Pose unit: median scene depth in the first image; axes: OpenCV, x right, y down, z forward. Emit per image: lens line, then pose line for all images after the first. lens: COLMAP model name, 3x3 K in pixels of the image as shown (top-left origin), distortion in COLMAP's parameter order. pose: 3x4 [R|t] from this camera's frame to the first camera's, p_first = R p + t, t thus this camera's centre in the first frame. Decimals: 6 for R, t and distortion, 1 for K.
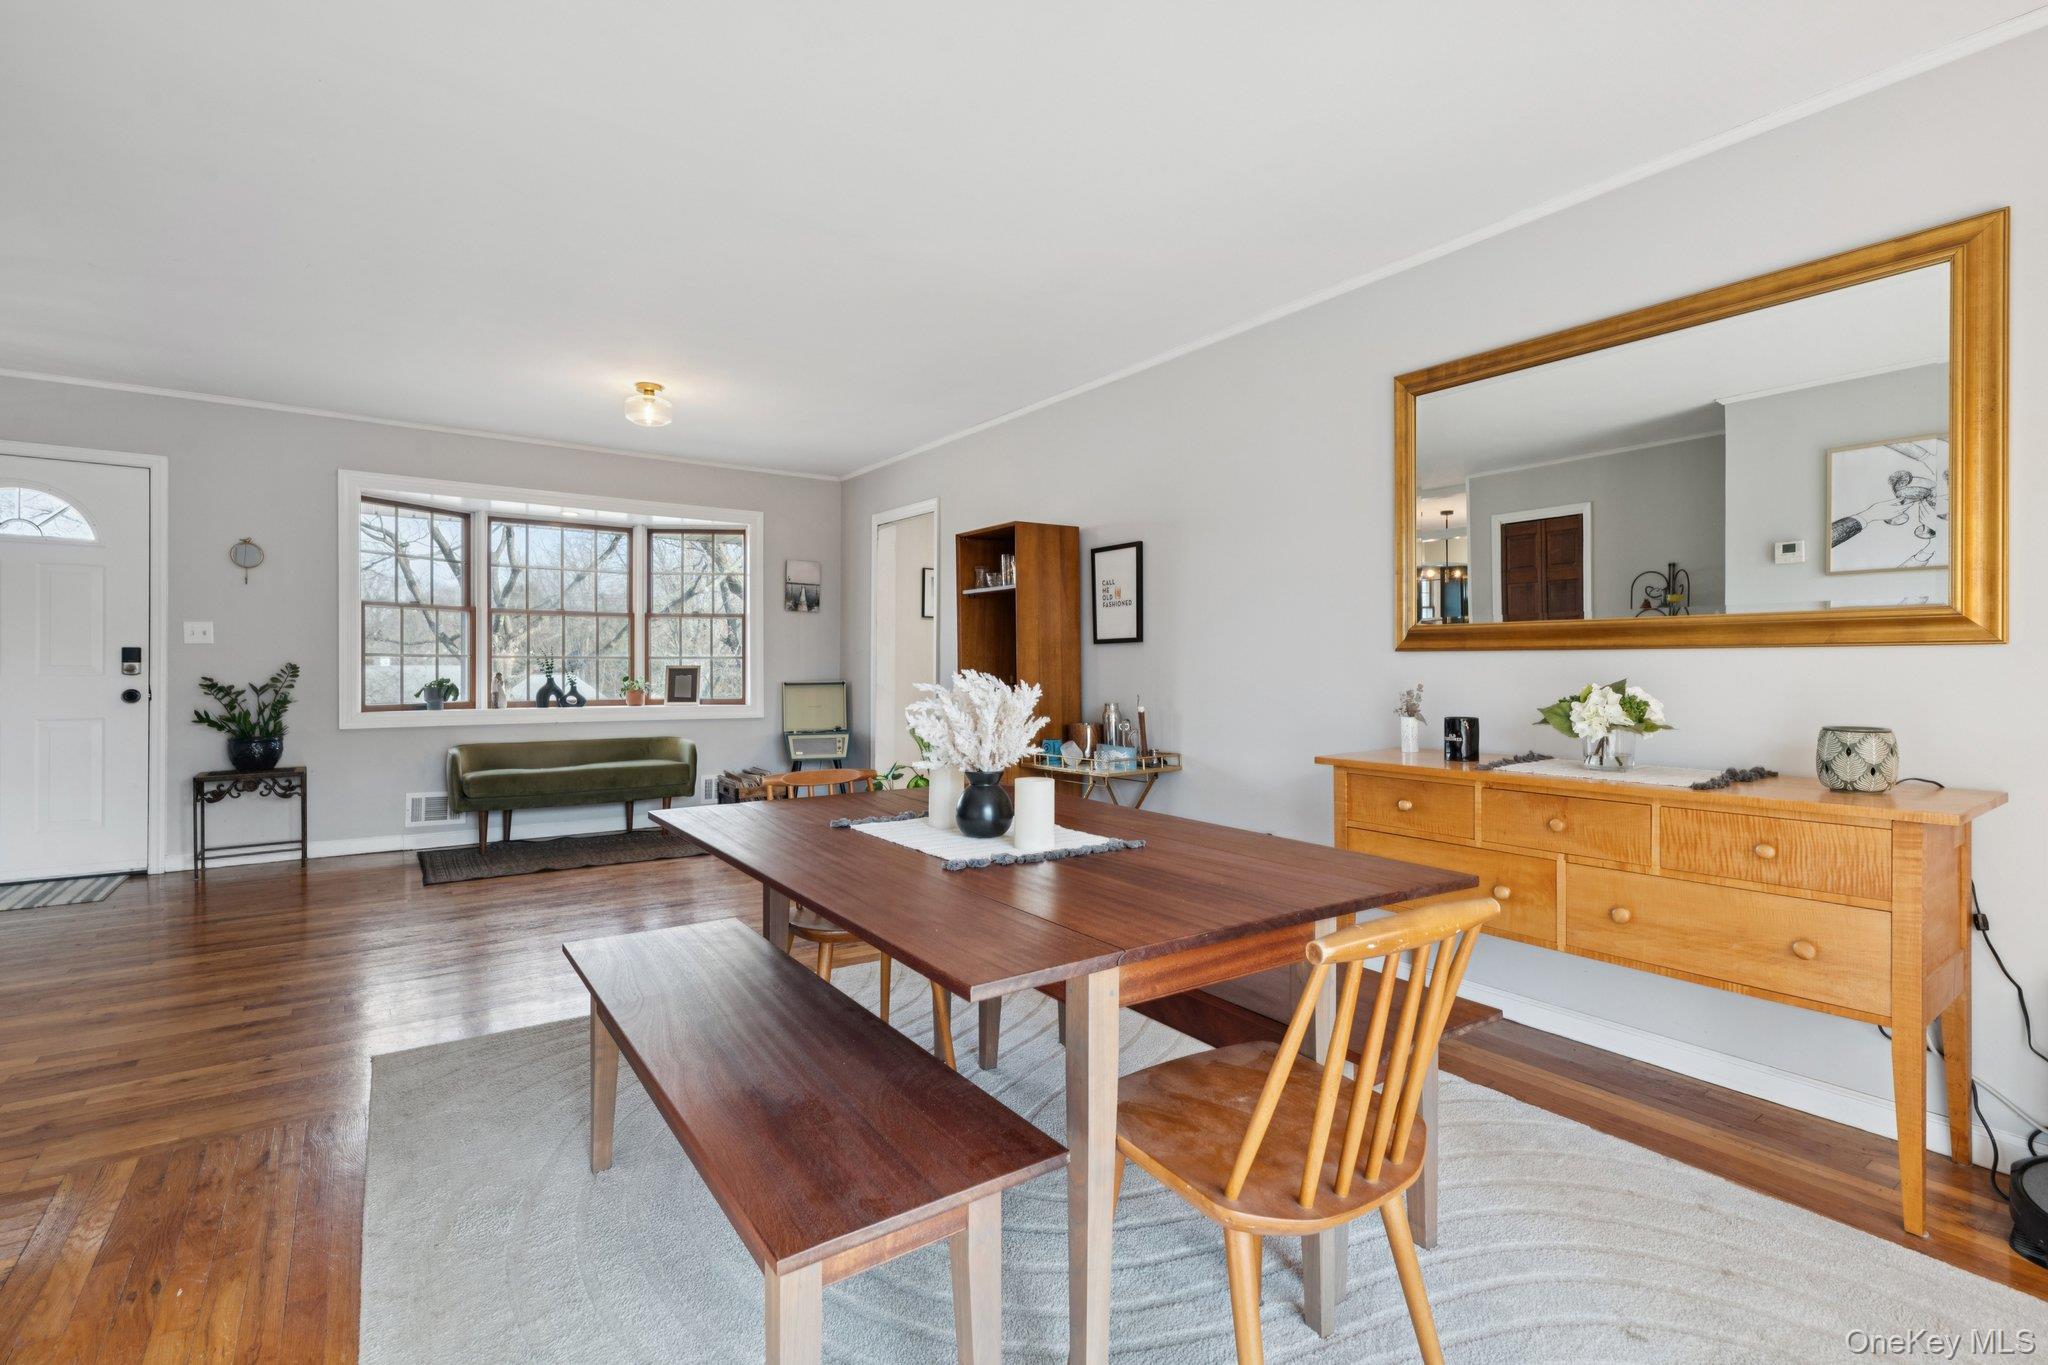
lens RADIAL K [[930.1, 0, 1012.8], [0, 930.1, 665.8], [0, 0, 1]] dist [-0.001361, 0.000061]
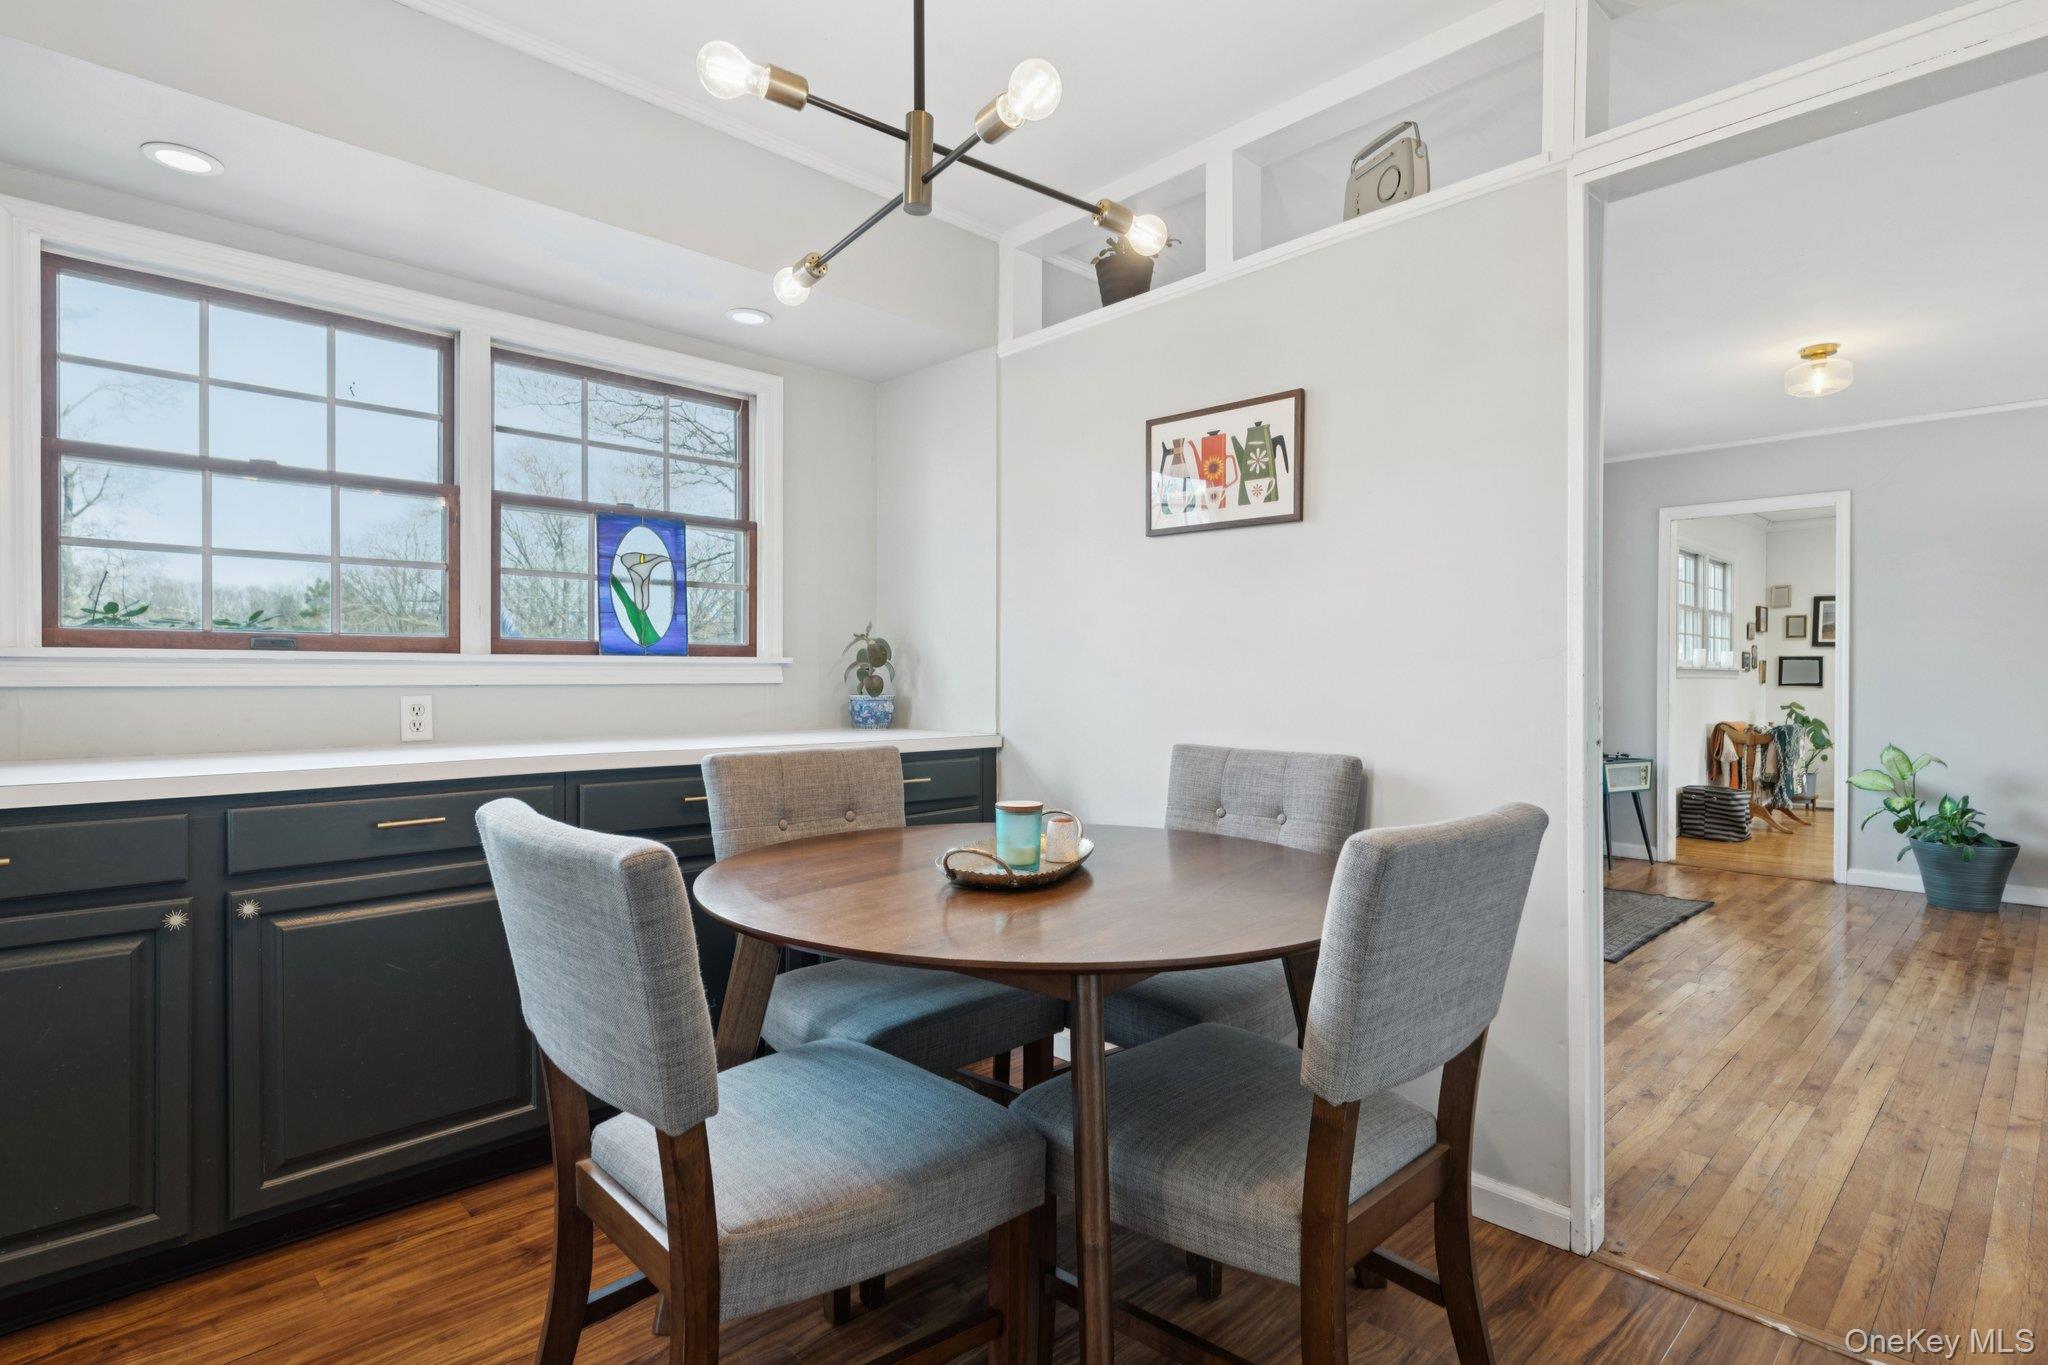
lens RADIAL K [[1024.3, 0, 1024.0], [0, 1024.3, 682.5], [0, 0, 1]] dist [0.000231, 0.000129]
pose [[0.986021, -0.008171, 0.166418, -1.054268], [0.007624, 0.999963, 0.003927, -0.009177], [-0.166444, -0.002603, 0.986047, 0.185639]]
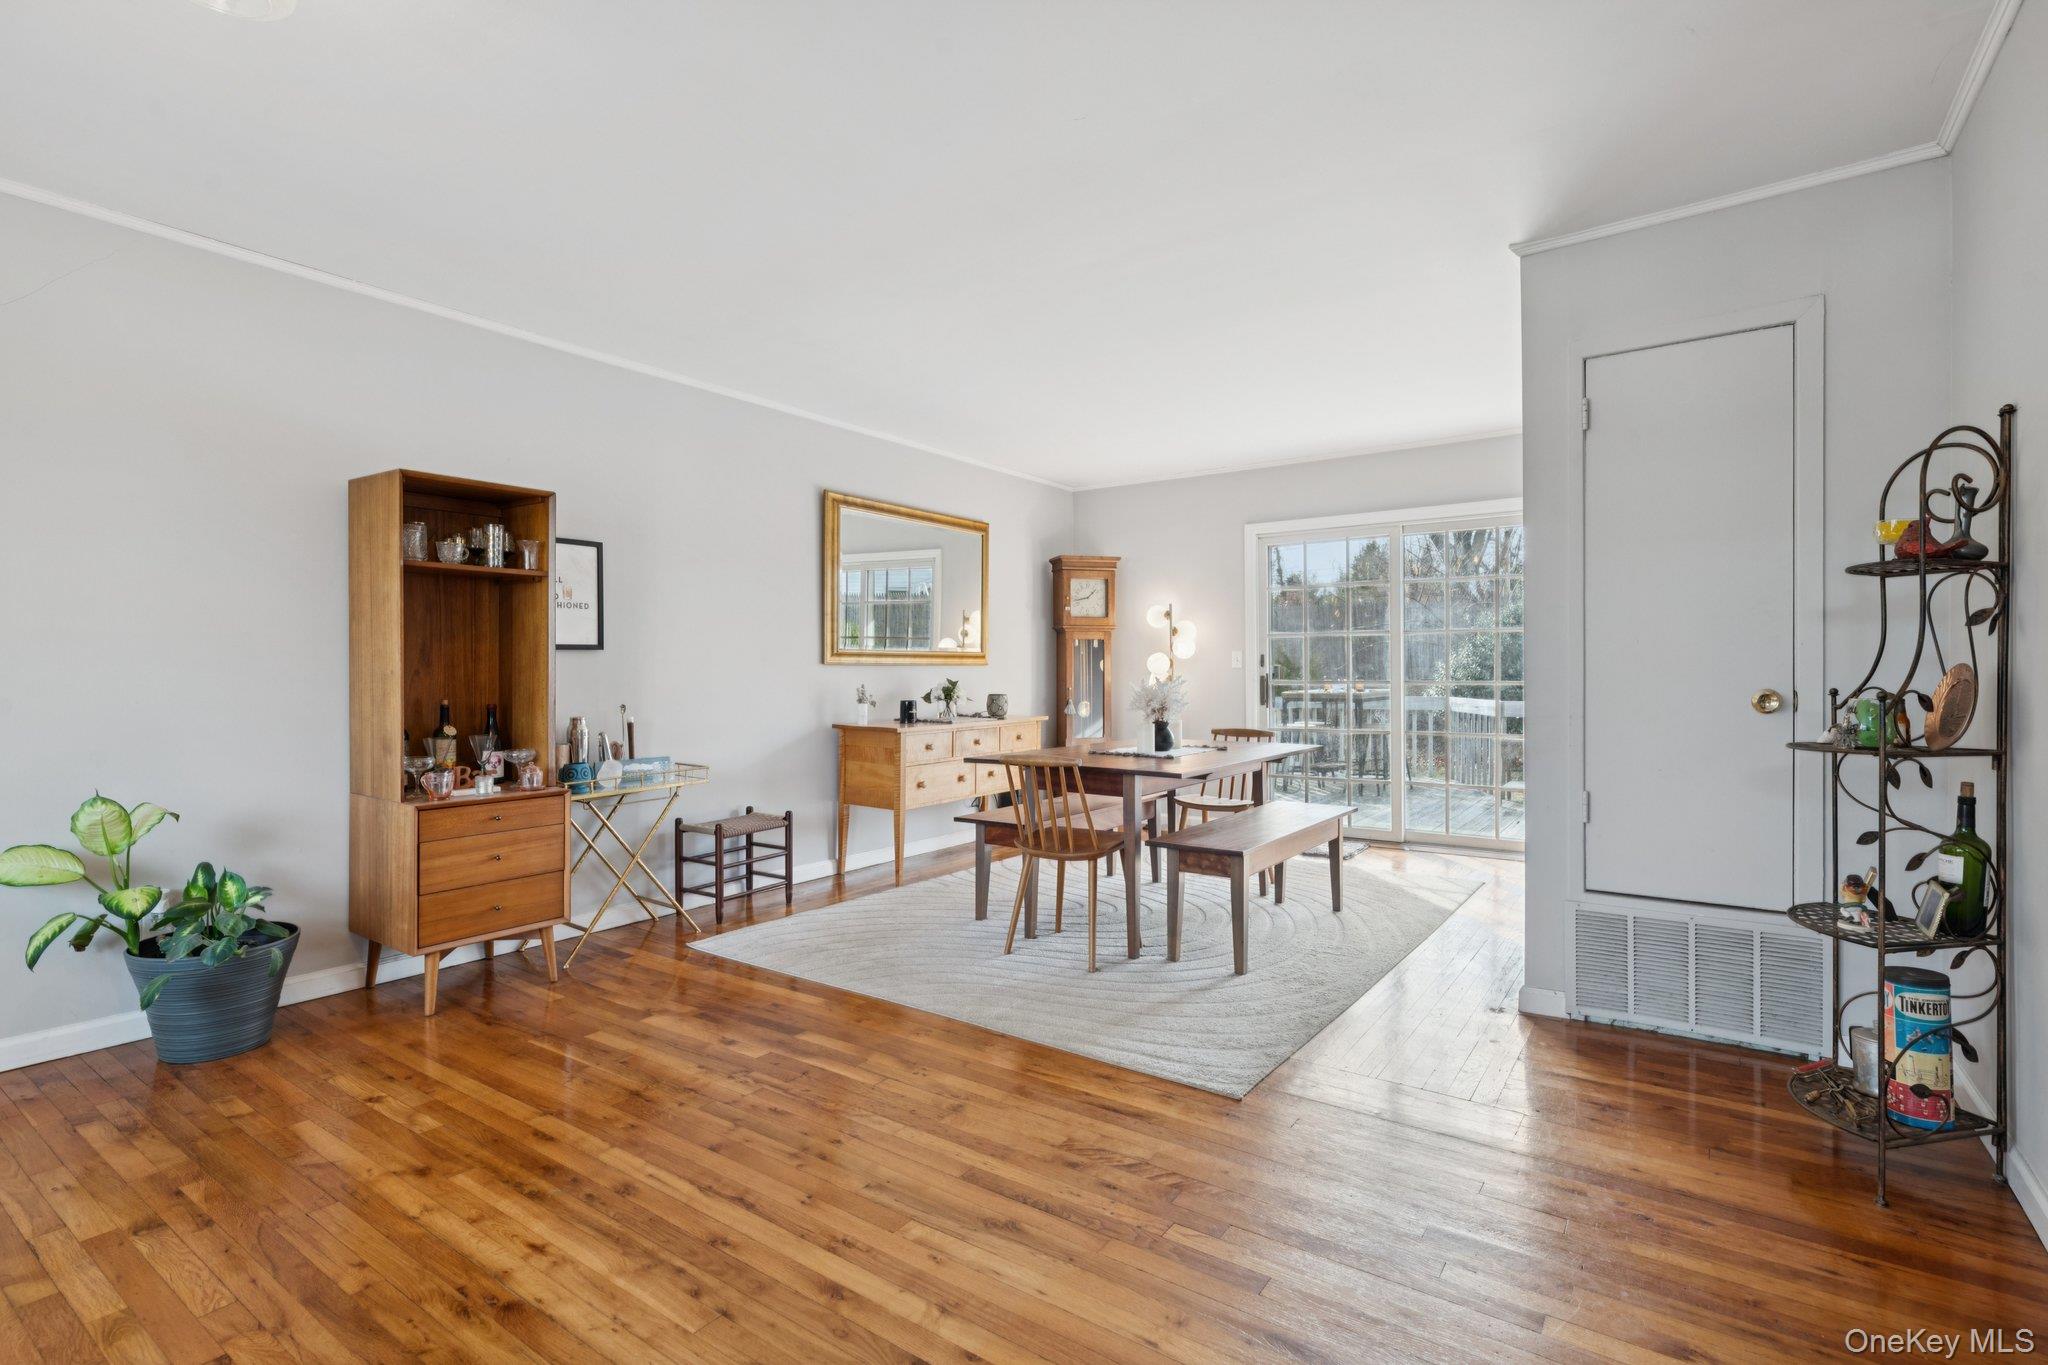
lens RADIAL K [[962.1, 0, 1024.0], [0, 962.1, 682.5], [0, 0, 1]] dist [-0.000228, -0.000483]
pose [[-0.341120, -0.013953, 0.939916, -0.713270], [0.001215, 0.999882, 0.015284, -0.004833], [-0.940019, 0.006355, -0.341063, 0.714401]]
